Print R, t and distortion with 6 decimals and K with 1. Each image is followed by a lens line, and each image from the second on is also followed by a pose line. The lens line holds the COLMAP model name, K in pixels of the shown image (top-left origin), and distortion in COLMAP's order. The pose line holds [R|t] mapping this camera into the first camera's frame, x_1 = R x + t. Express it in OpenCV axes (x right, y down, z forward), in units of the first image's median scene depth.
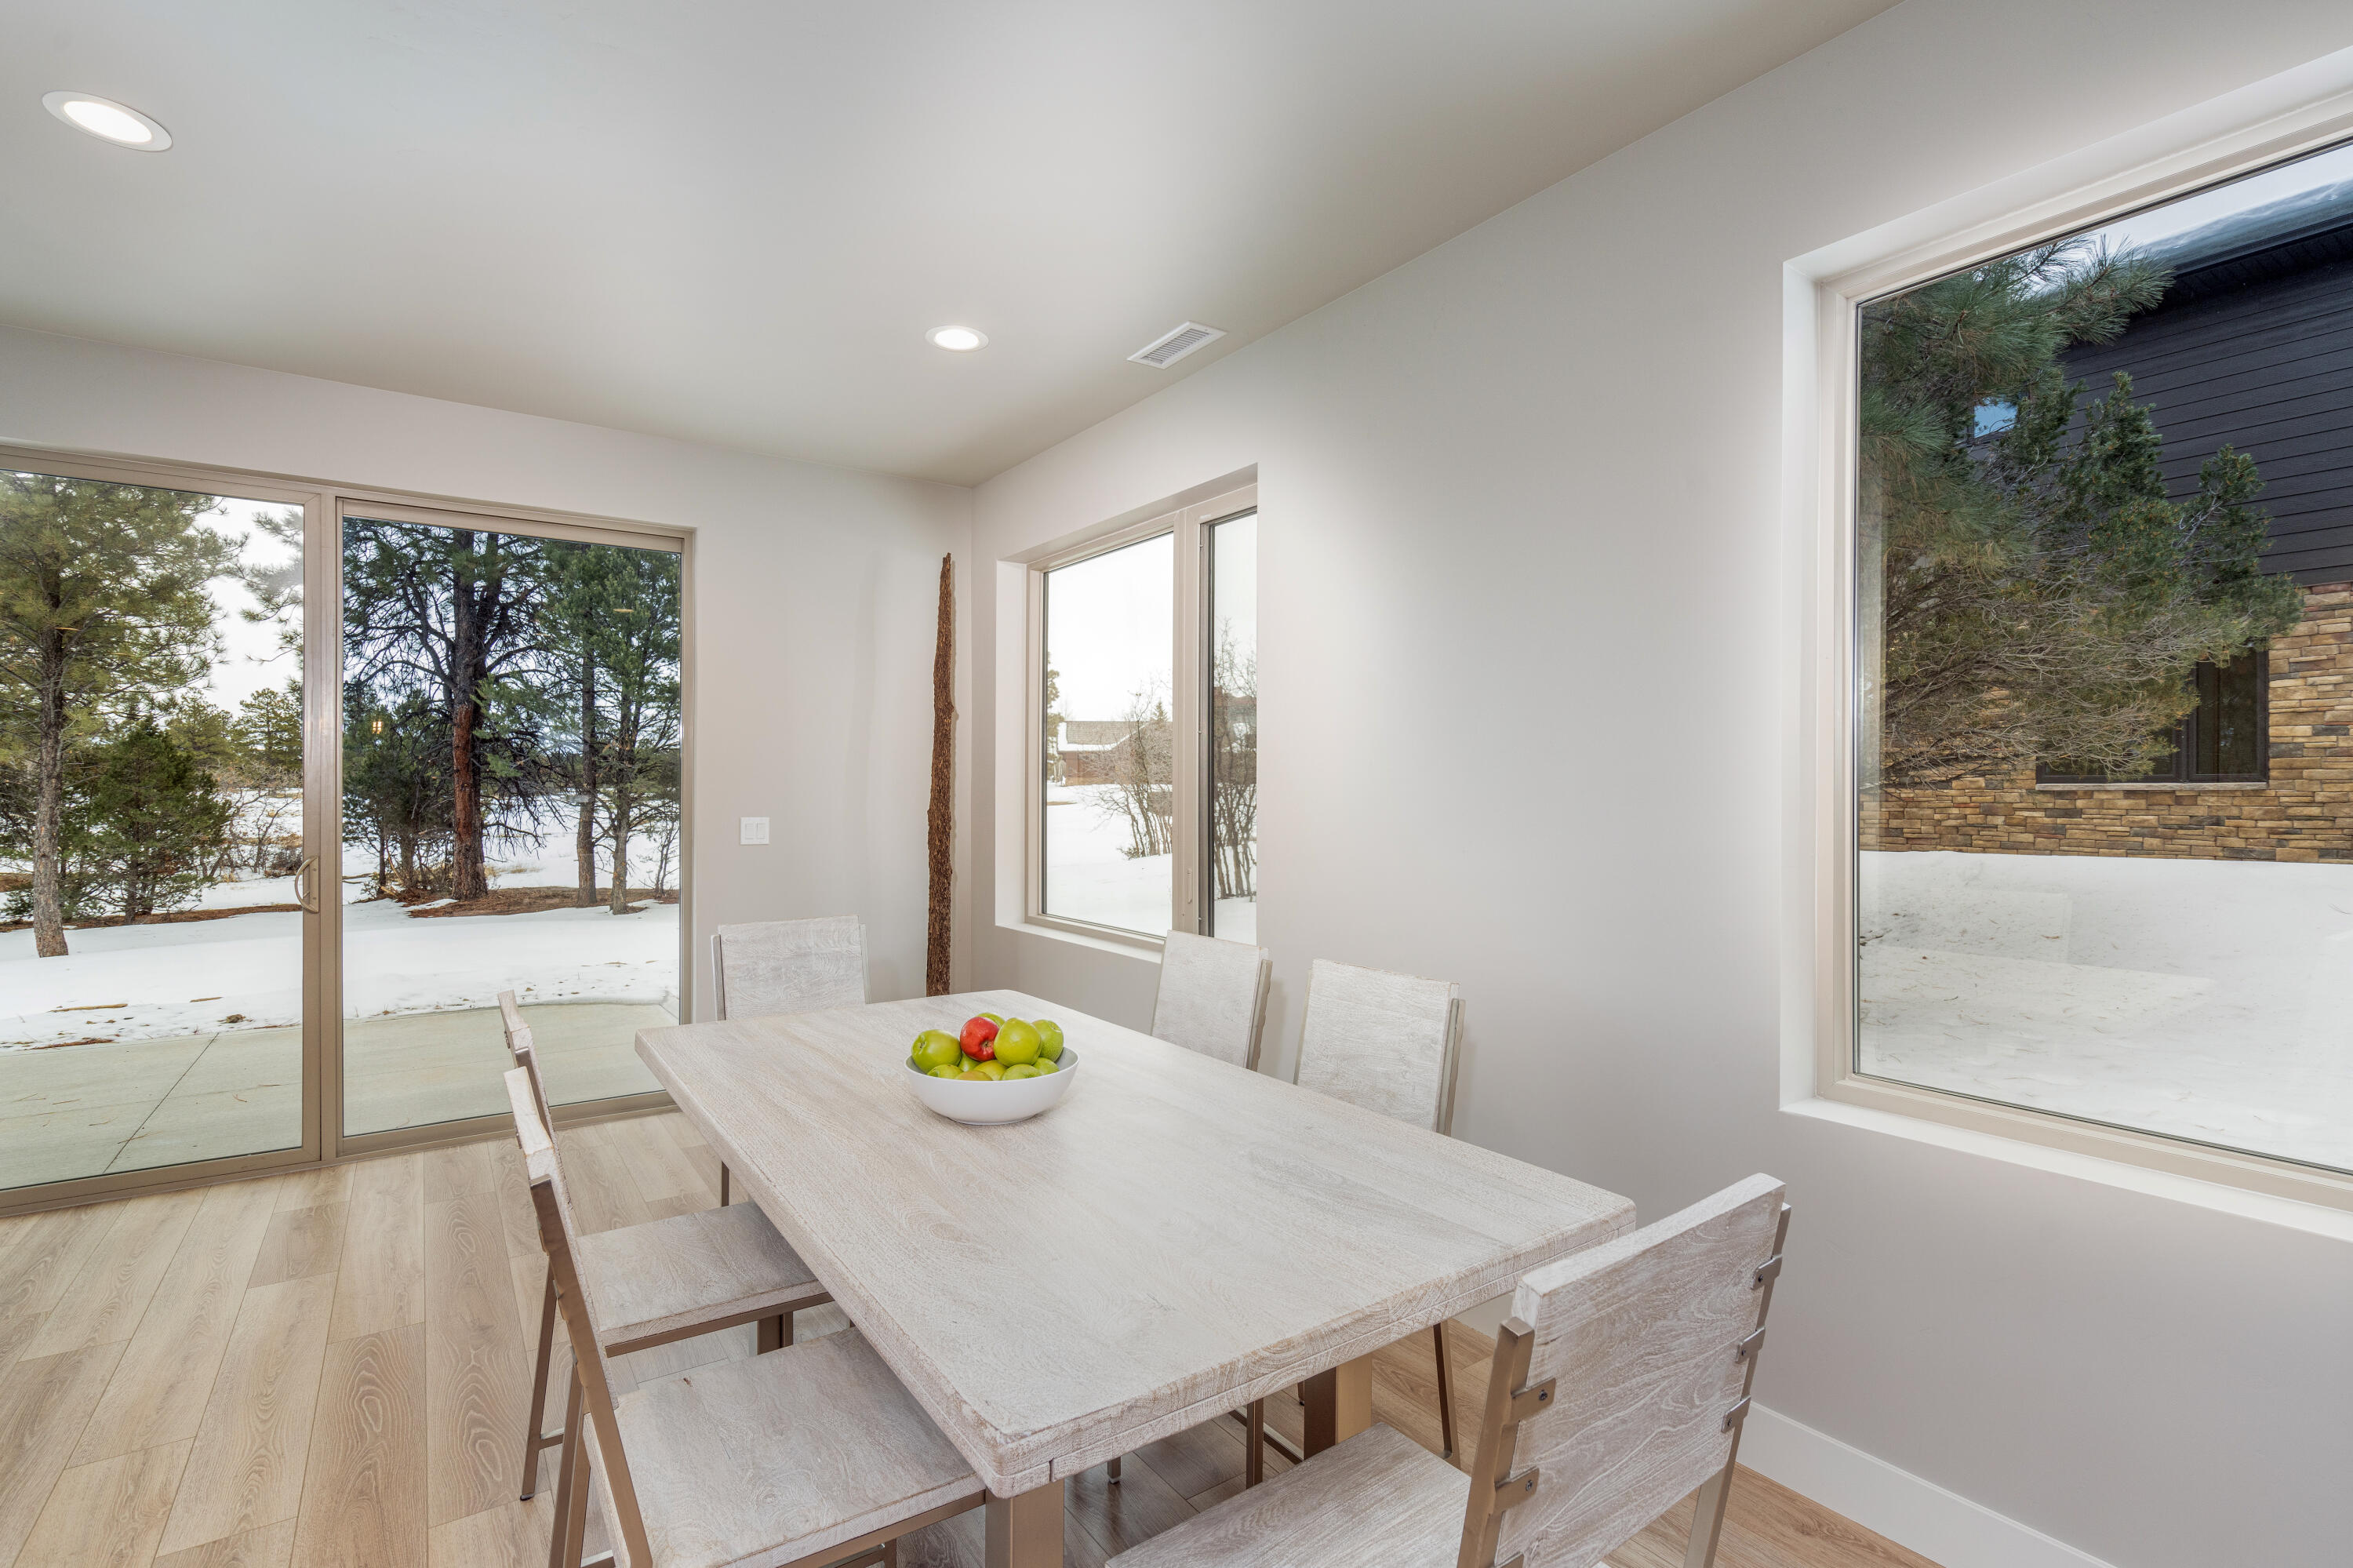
lens RADIAL K [[1078.1, 0, 1168.1], [0, 1078.1, 790.9], [0, 0, 1]] dist [-0.004684, 0.000315]
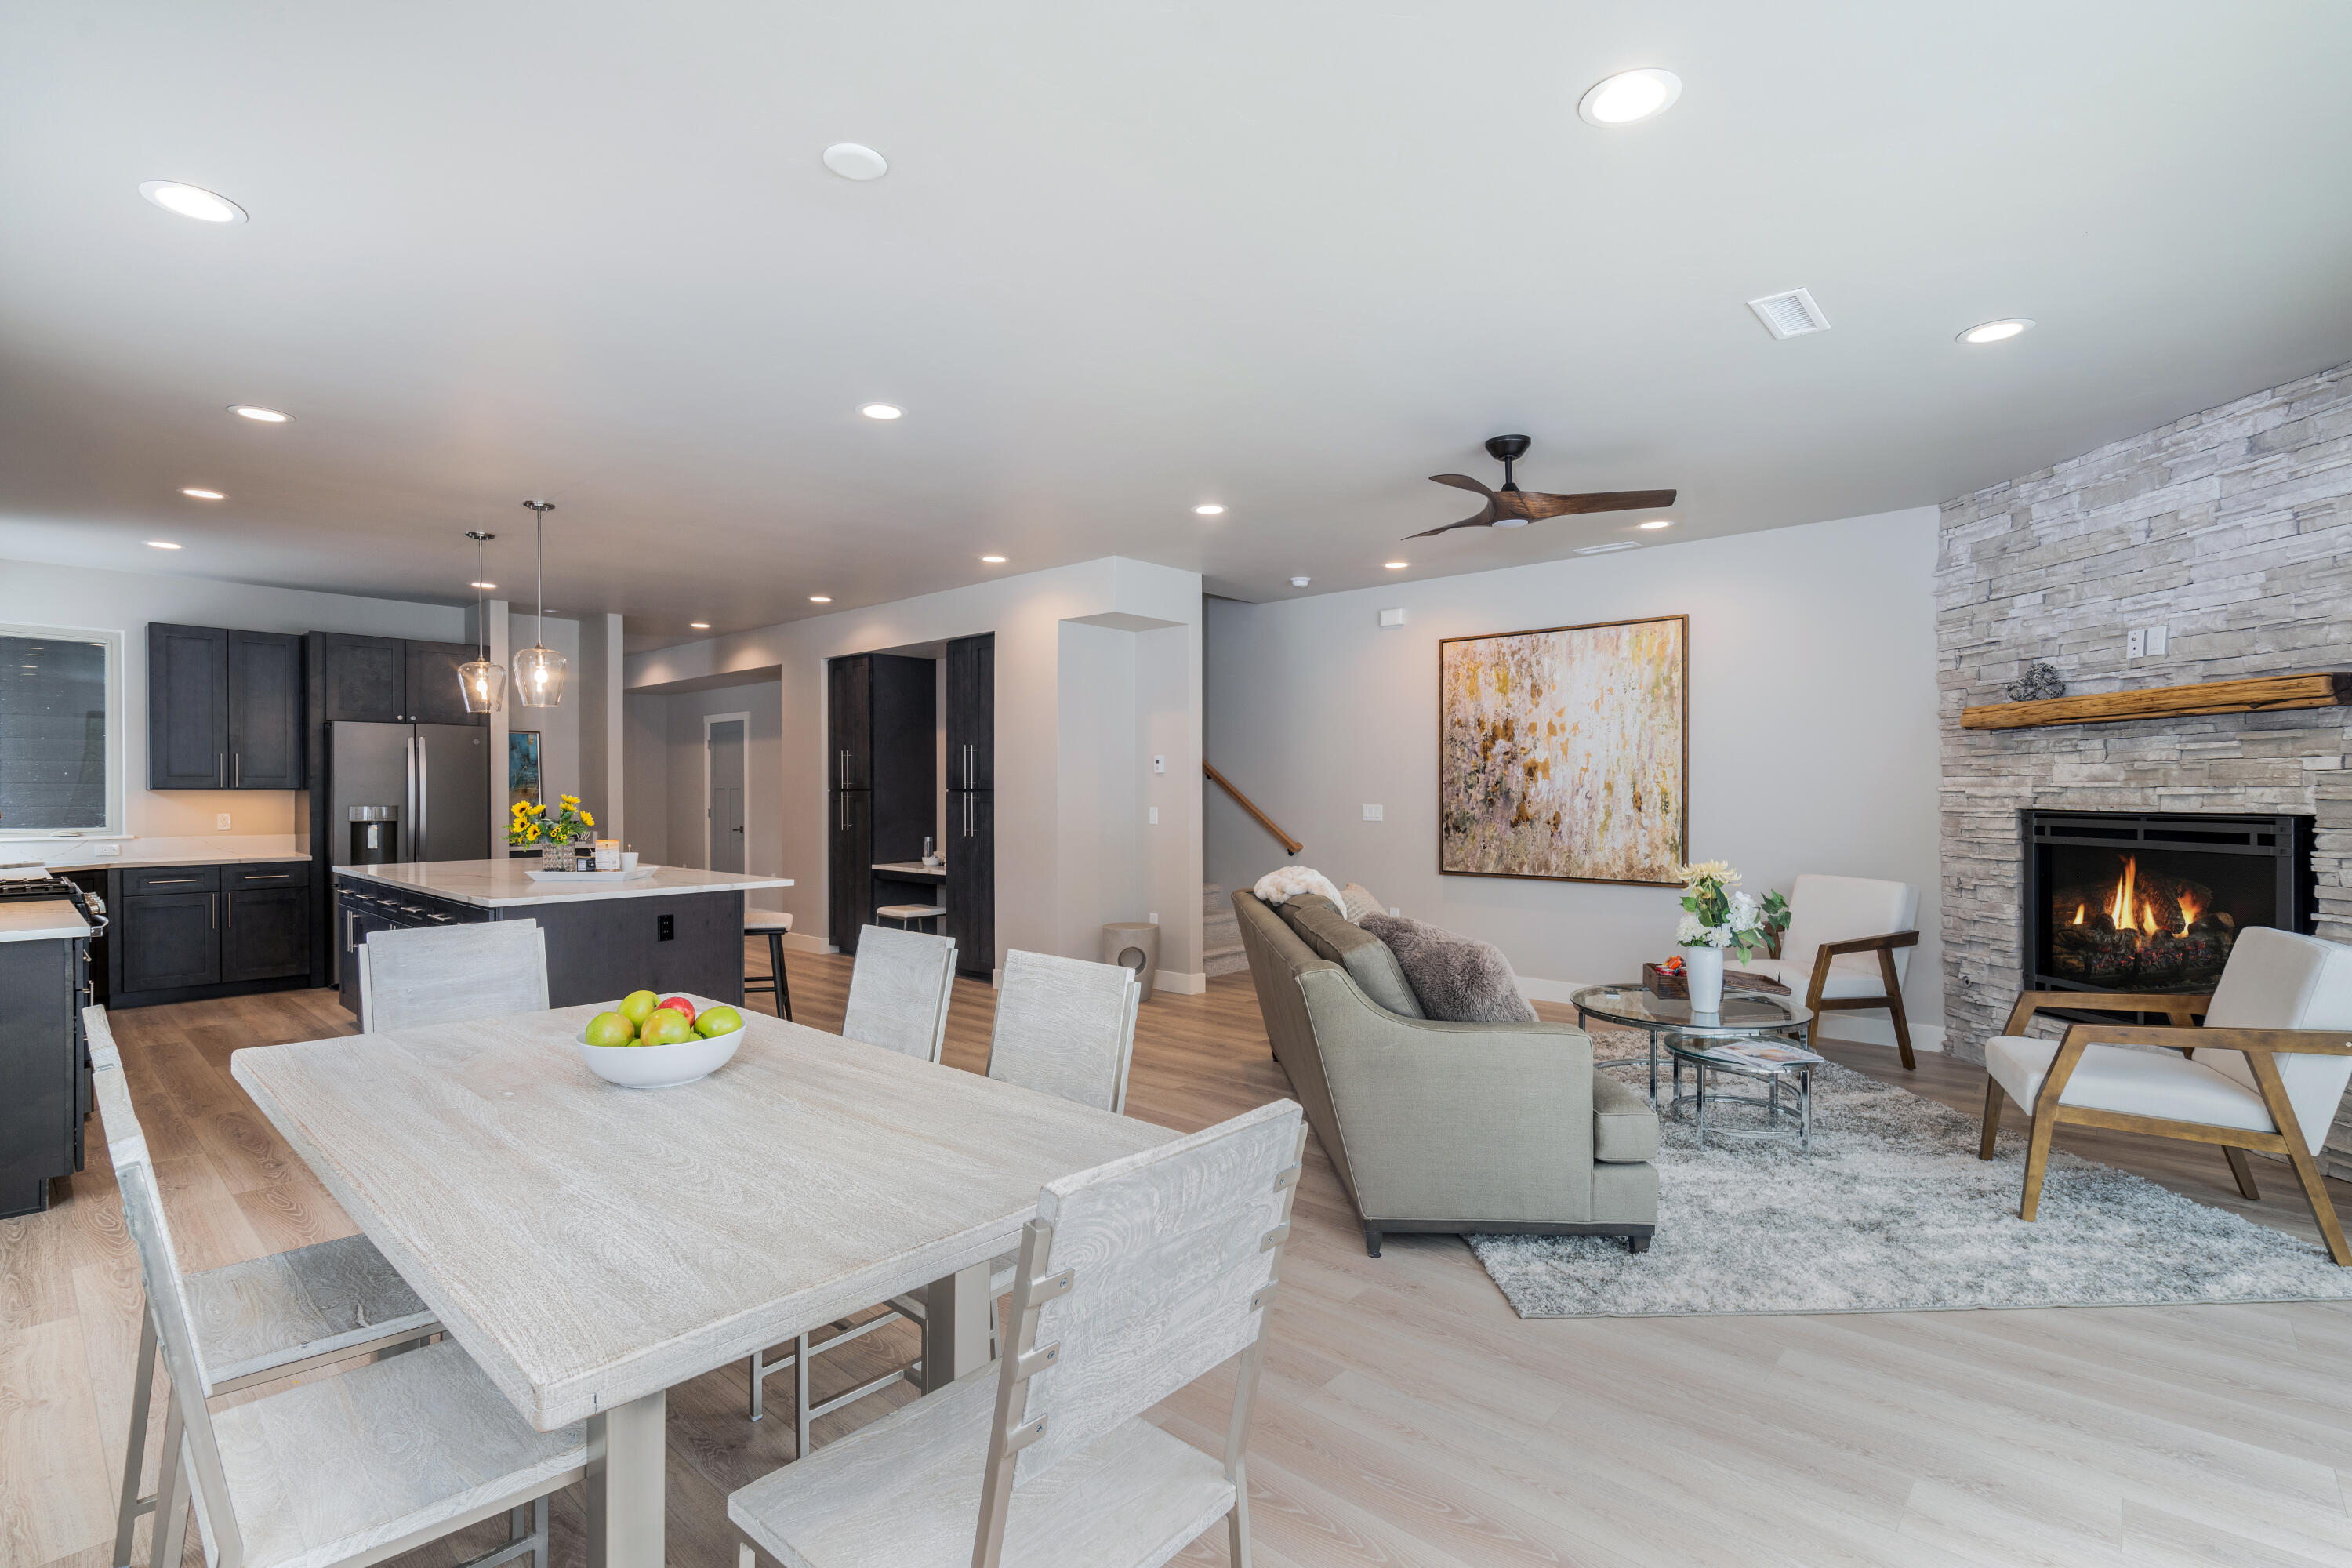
lens RADIAL K [[1088.3, 0, 1177.4], [0, 1088.3, 795.4], [0, 0, 1]] dist [-0.003146, 0.000803]
pose [[-0.975652, -0.001164, -0.219322, -0.240517], [-0.002278, 0.999986, 0.004828, 0.001495], [0.219313, 0.005210, -0.975641, 1.225072]]
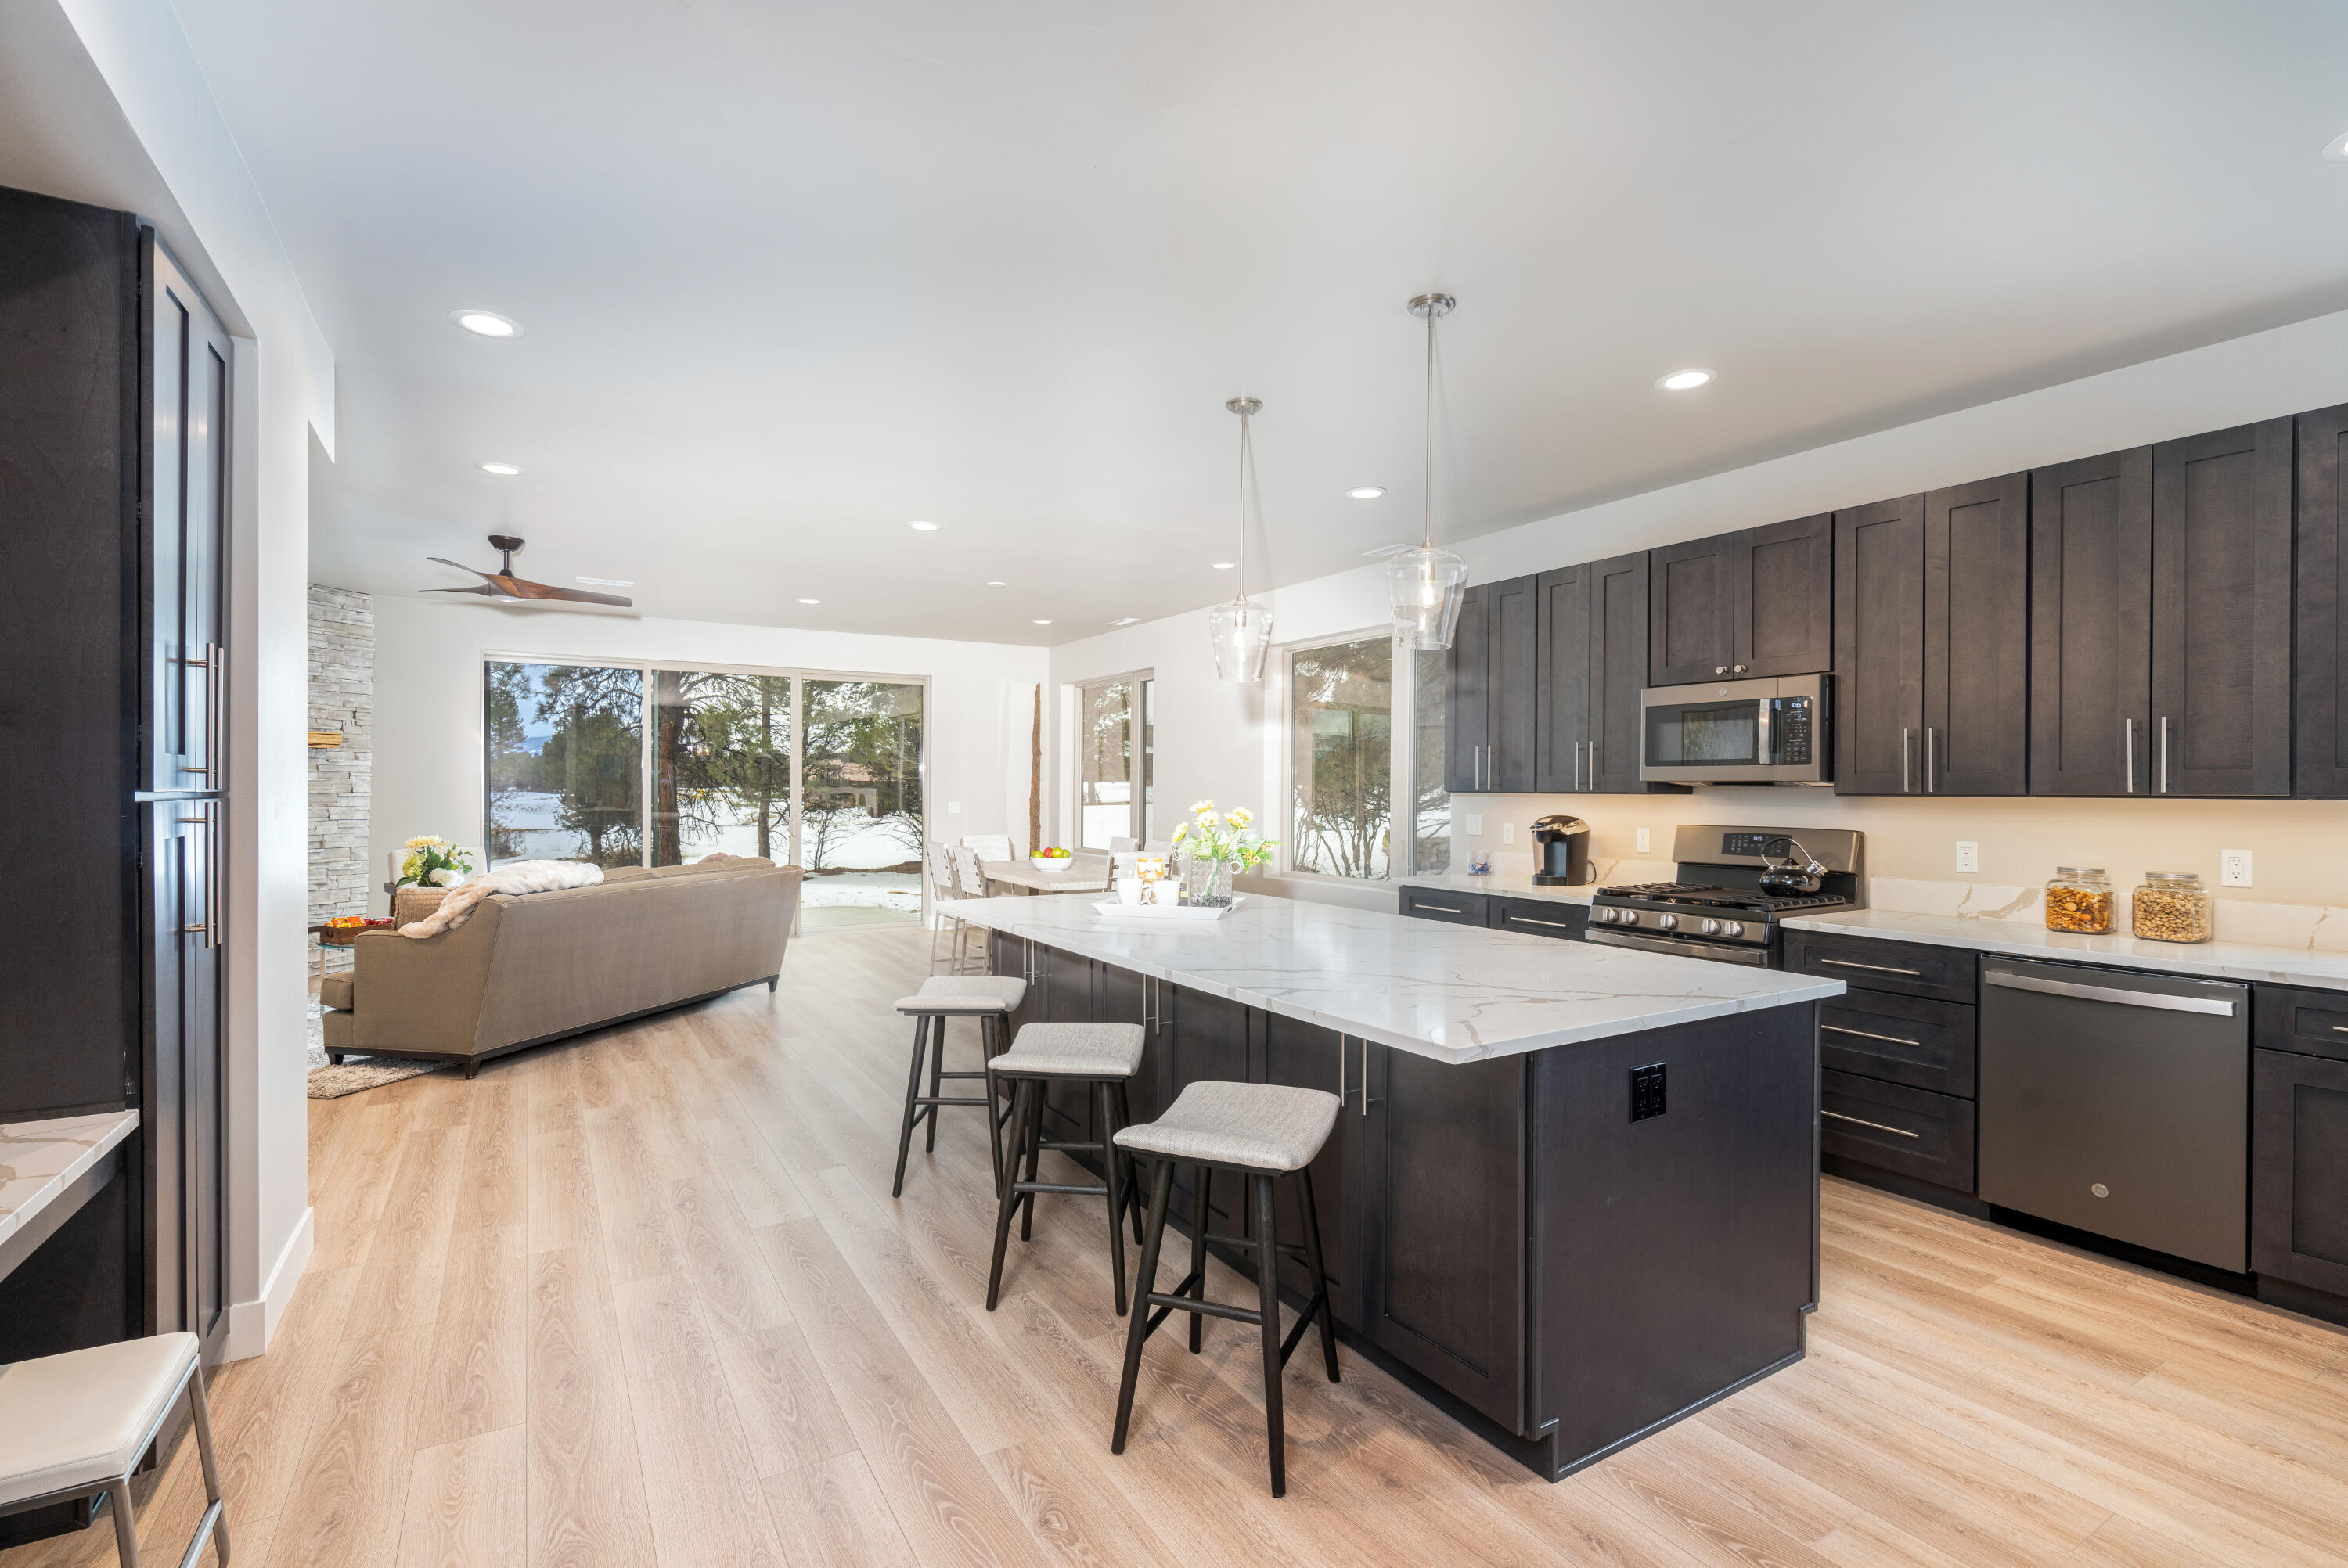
lens RADIAL K [[1094.0, 0, 1166.5], [0, 1094.0, 816.4], [0, 0, 1]] dist [0.000851, 0.000431]
pose [[0.996876, 0.003280, -0.078911, 0.324541], [-0.001422, 0.999721, 0.023591, 0.000168], [0.078967, -0.023405, 0.996602, -1.678855]]
